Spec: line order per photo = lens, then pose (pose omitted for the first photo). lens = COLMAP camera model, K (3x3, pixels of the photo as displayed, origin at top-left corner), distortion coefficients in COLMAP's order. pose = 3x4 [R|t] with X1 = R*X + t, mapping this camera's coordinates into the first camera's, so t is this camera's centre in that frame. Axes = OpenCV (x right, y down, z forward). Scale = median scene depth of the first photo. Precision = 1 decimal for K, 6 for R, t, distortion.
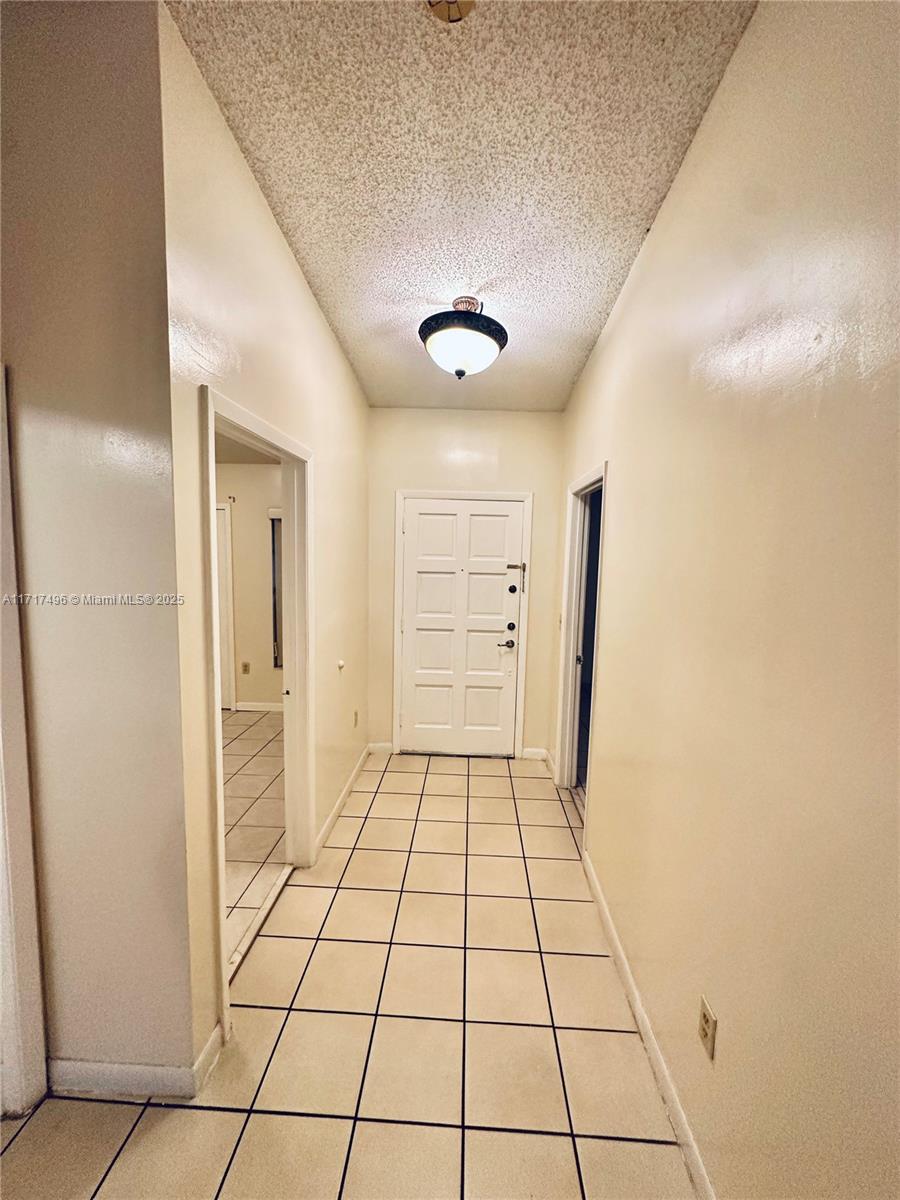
lens RADIAL K [[479.9, 0, 450.0], [0, 479.9, 600.0], [0, 0, 1]] dist [0.001027, 0.000071]
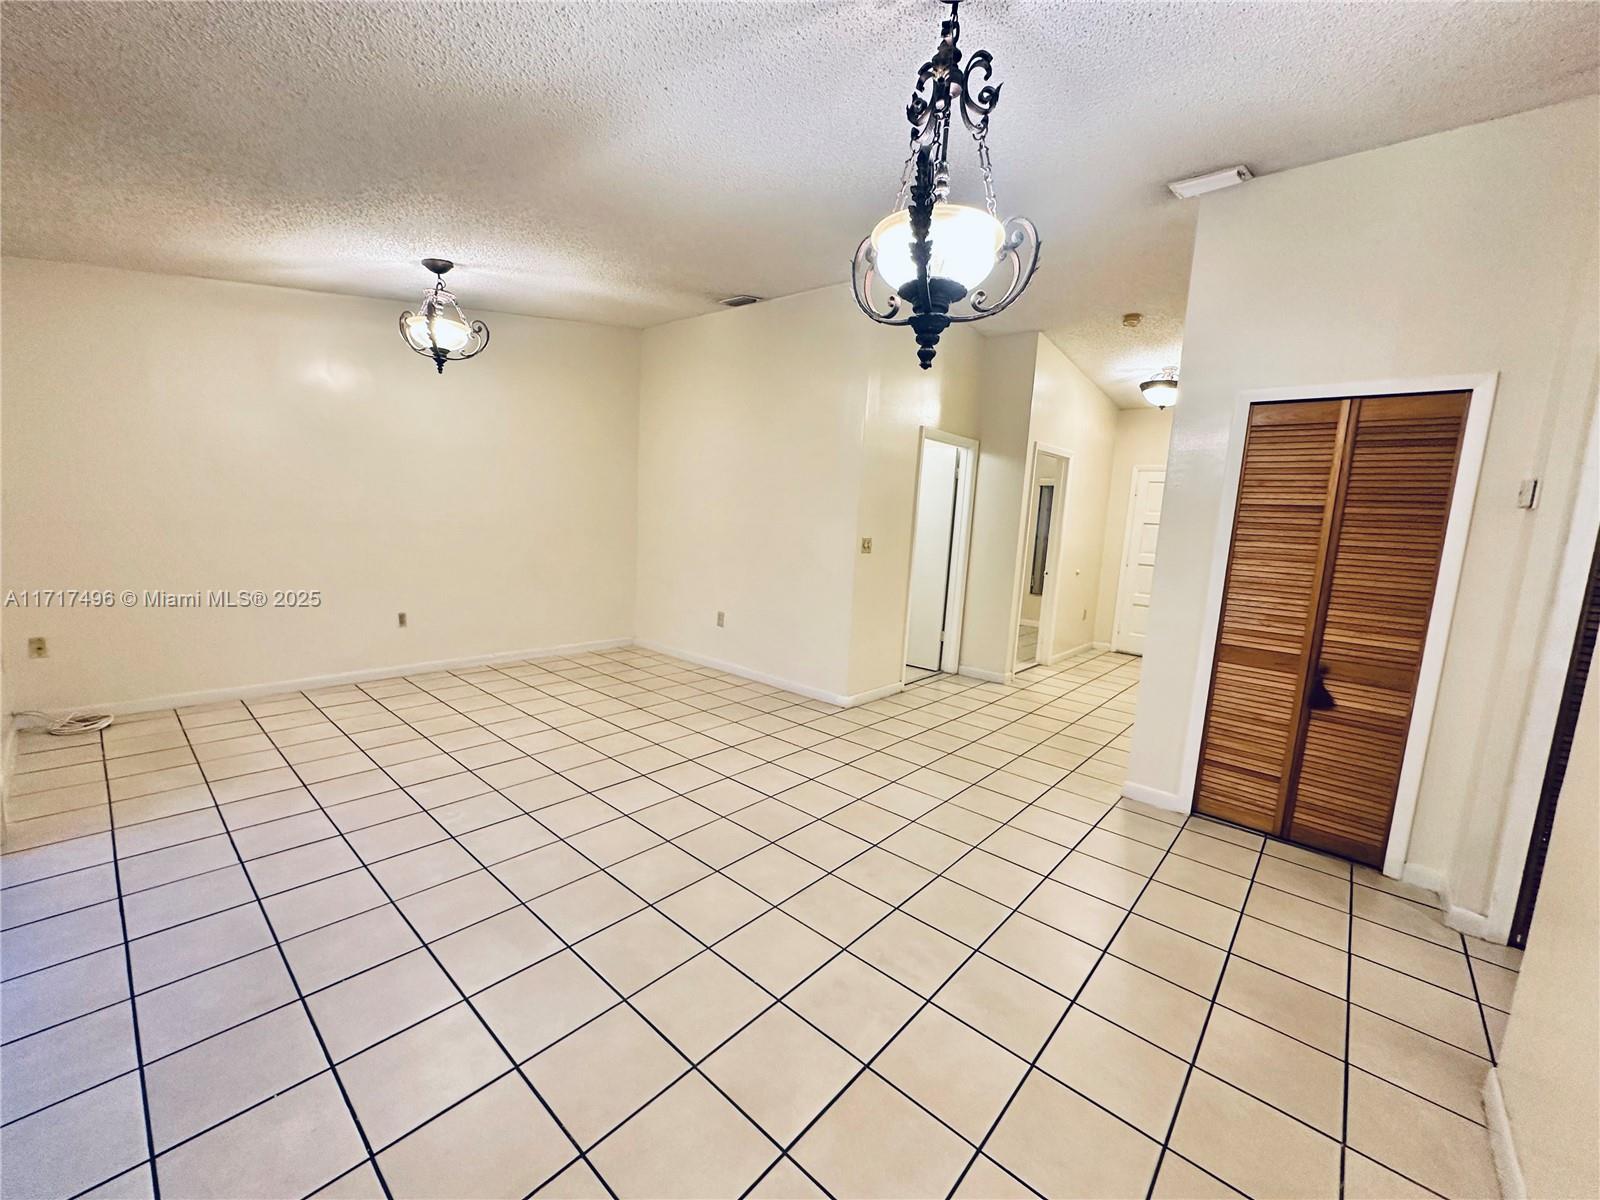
lens RADIAL K [[639.9, 0, 800.0], [0, 639.9, 600.0], [0, 0, 1]] dist [0.001027, 0.000071]
pose [[0.778663, 0.105918, -0.618438, 0.317936], [-0.099645, 0.994015, 0.044781, 0.175190], [0.619480, 0.026755, 0.784557, -1.048600]]
